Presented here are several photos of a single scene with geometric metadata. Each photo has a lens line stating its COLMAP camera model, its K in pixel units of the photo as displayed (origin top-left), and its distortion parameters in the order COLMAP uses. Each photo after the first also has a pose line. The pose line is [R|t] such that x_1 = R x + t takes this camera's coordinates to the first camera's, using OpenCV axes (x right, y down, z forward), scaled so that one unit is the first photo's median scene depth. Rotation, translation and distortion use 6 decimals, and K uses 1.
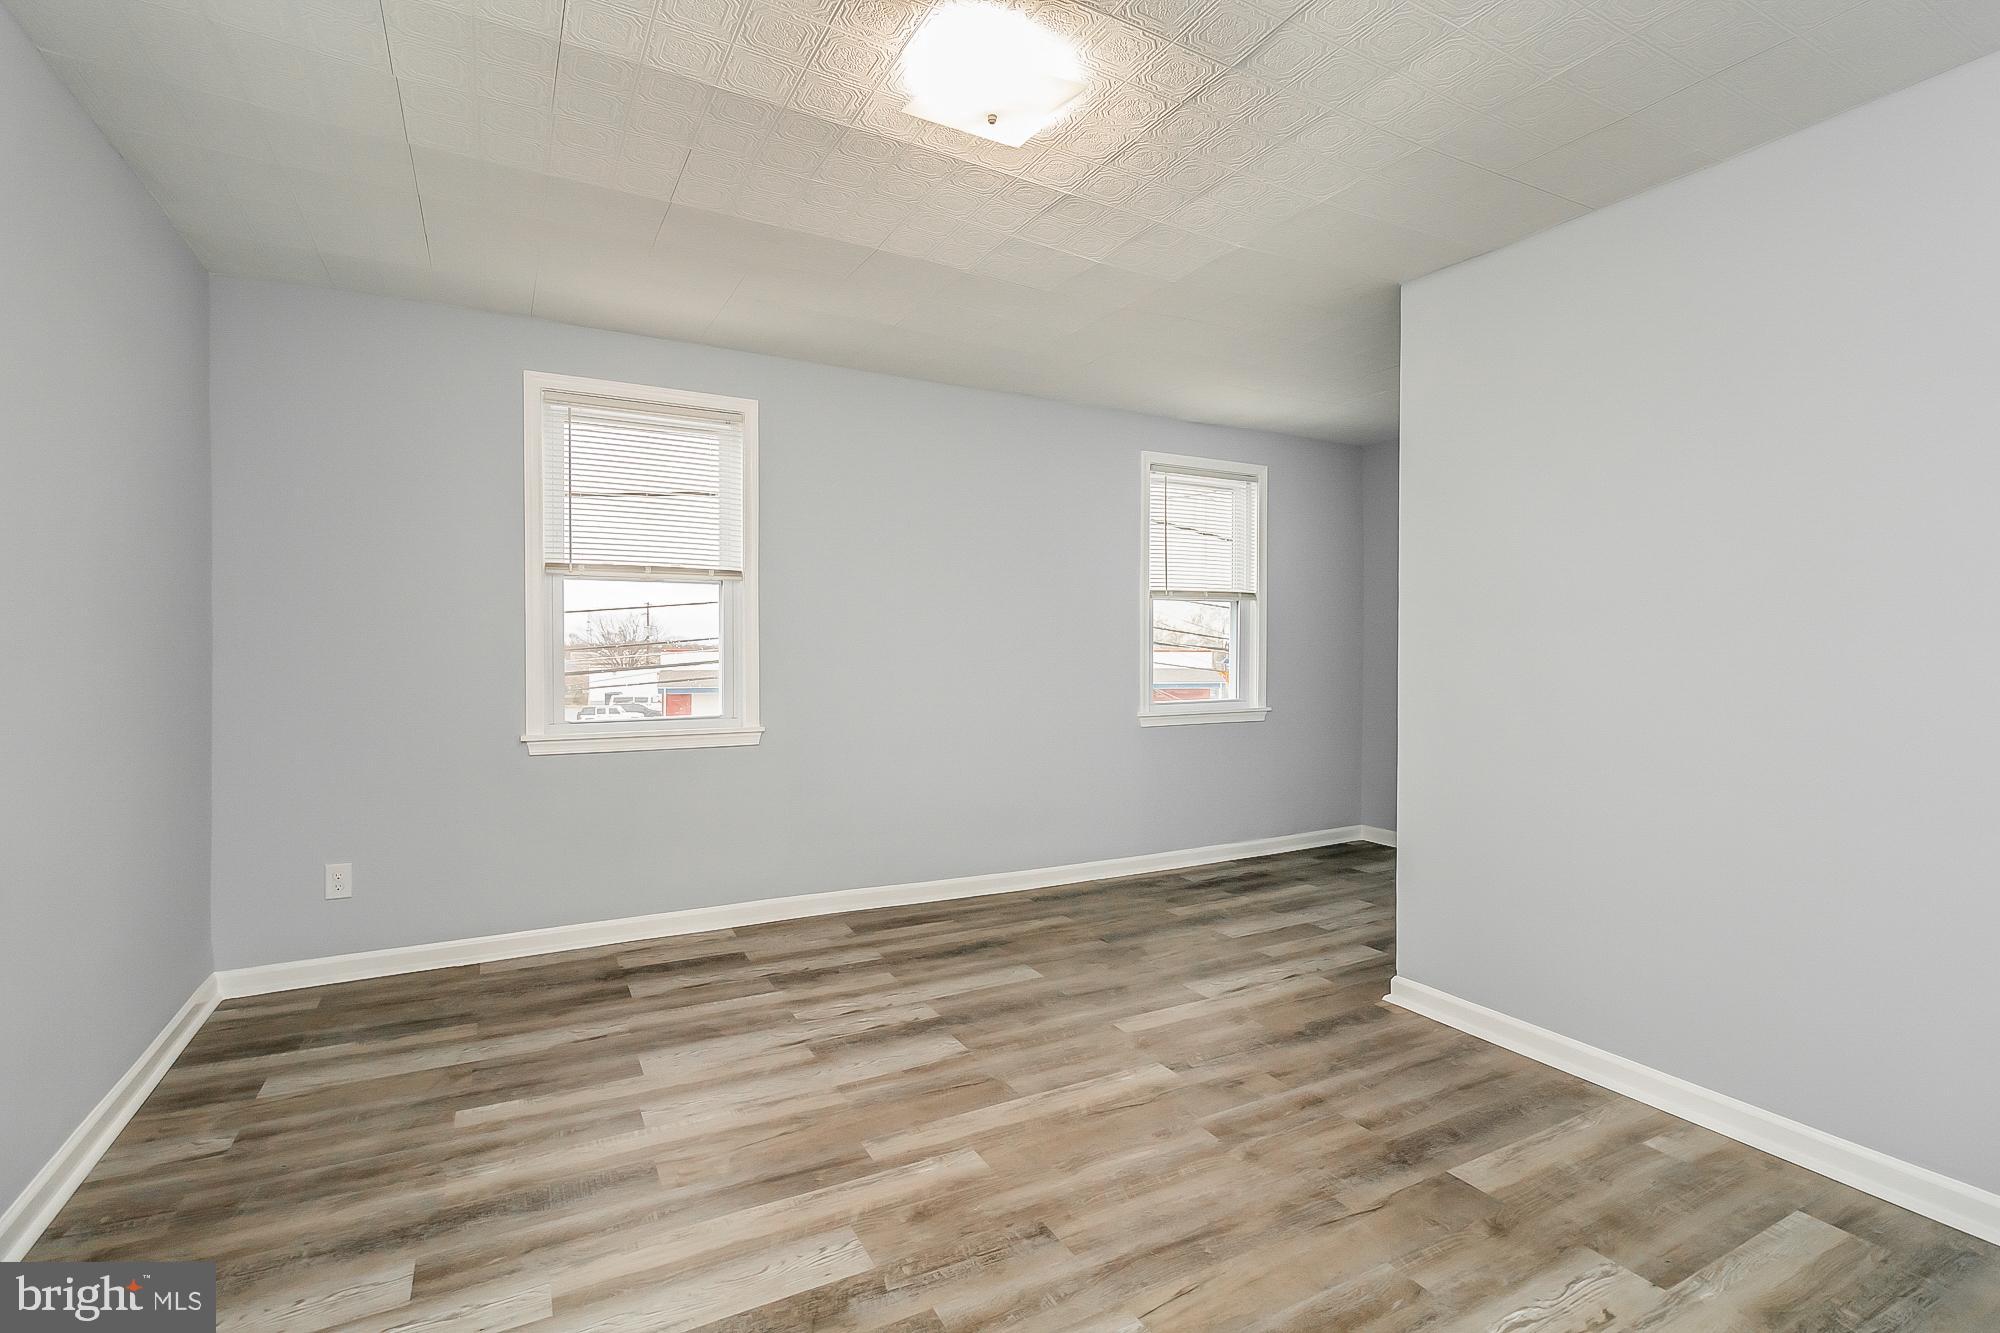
lens RADIAL K [[921.9, 0, 997.8], [0, 921.9, 659.0], [0, 0, 1]] dist [0.003935, 0.000687]
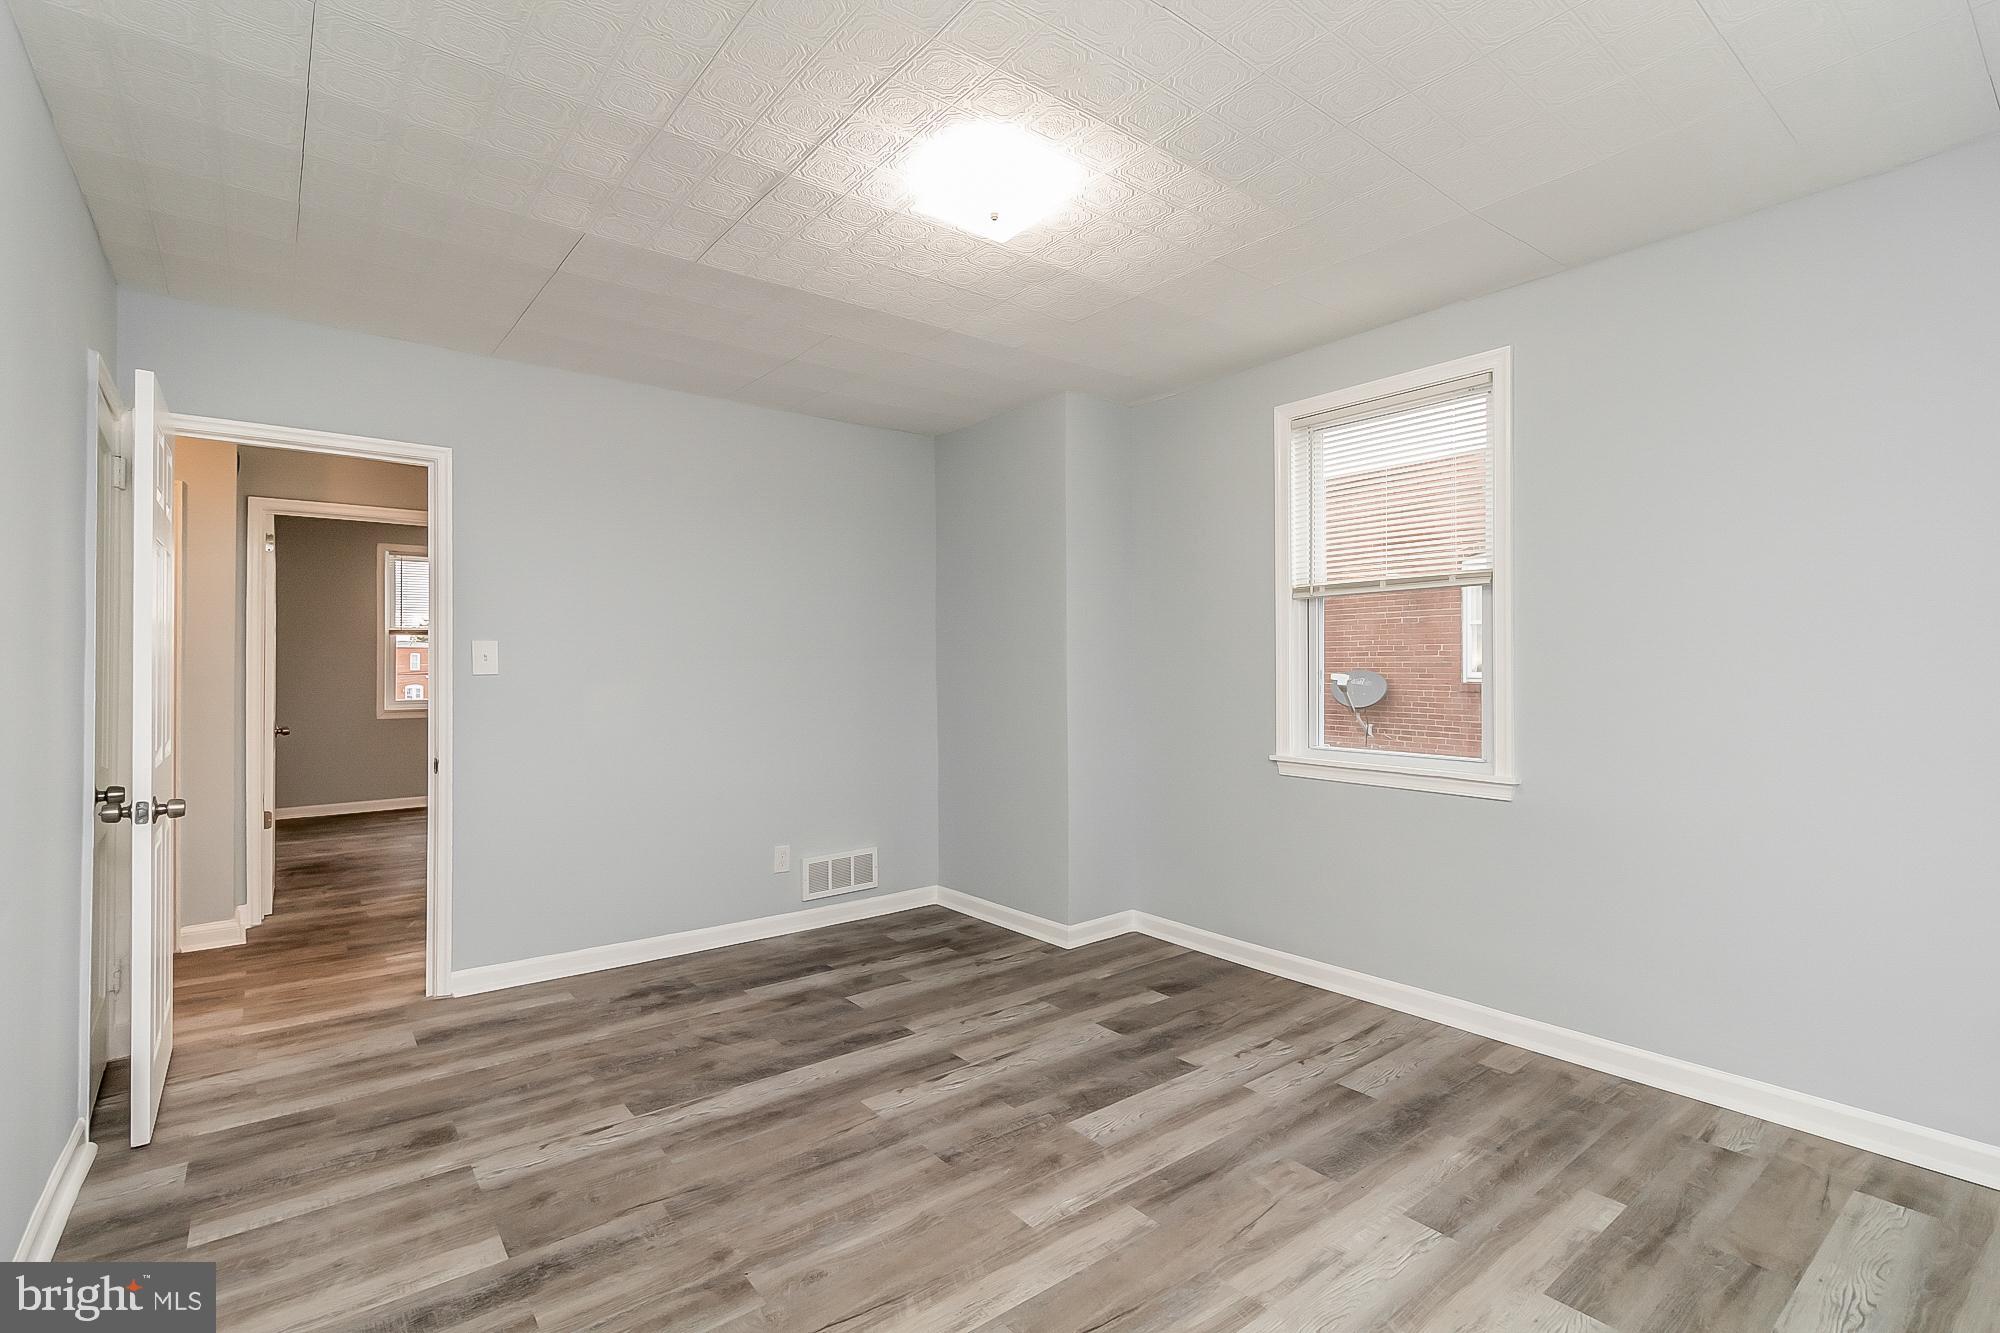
lens RADIAL K [[921.9, 0, 997.8], [0, 921.9, 659.0], [0, 0, 1]] dist [0.003935, 0.000687]
pose [[-0.985785, -0.003317, -0.167977, 0.169151], [-0.003875, 0.999988, 0.002990, -0.033354], [0.167965, 0.003598, -0.985786, 1.964345]]
